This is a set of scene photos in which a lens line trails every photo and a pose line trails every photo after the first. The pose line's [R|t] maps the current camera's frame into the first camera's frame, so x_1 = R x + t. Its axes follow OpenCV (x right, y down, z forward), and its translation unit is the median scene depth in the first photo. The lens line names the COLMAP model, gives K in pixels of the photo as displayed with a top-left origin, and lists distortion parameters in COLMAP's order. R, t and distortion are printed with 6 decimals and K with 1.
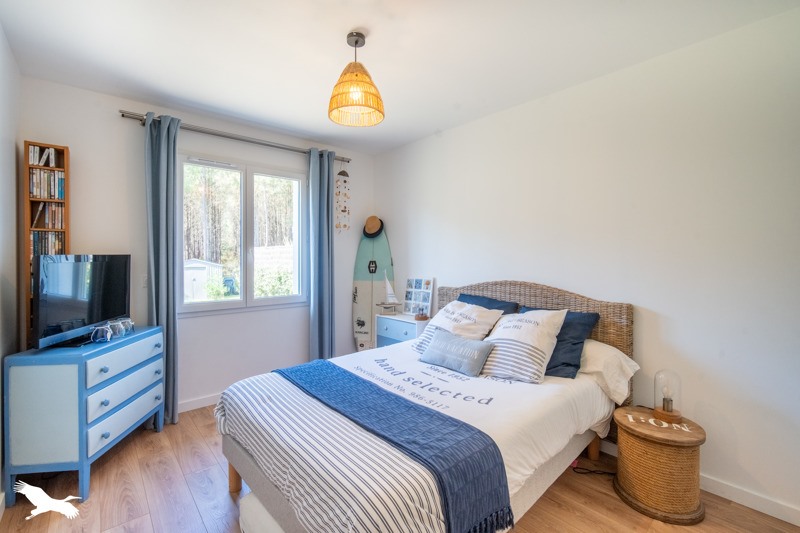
lens RADIAL K [[350.9, 0, 398.5], [0, 350.9, 262.6], [0, 0, 1]] dist [-0.009505, 0.000089]
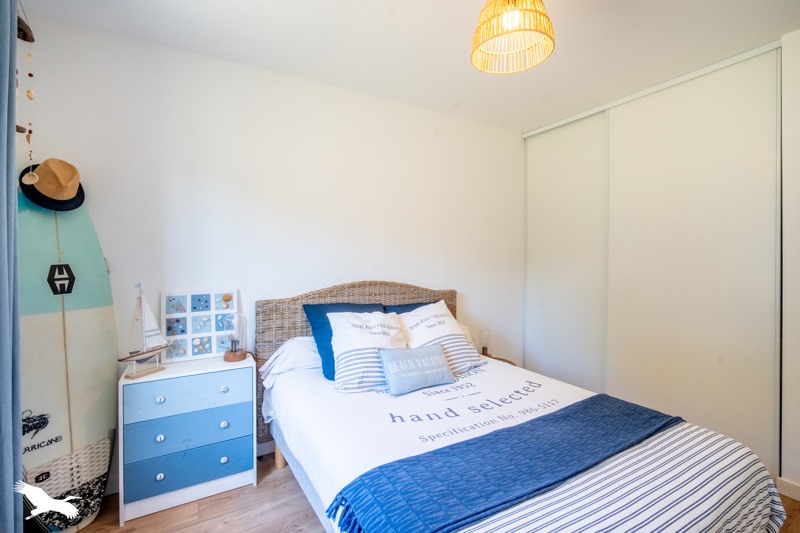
lens RADIAL K [[350.9, 0, 398.5], [0, 350.9, 262.6], [0, 0, 1]] dist [-0.009505, 0.000089]
pose [[0.199965, -0.022209, 0.979551, -0.503101], [0.013896, 0.999707, 0.019829, -0.012556], [-0.979704, 0.009646, 0.200215, 0.648948]]
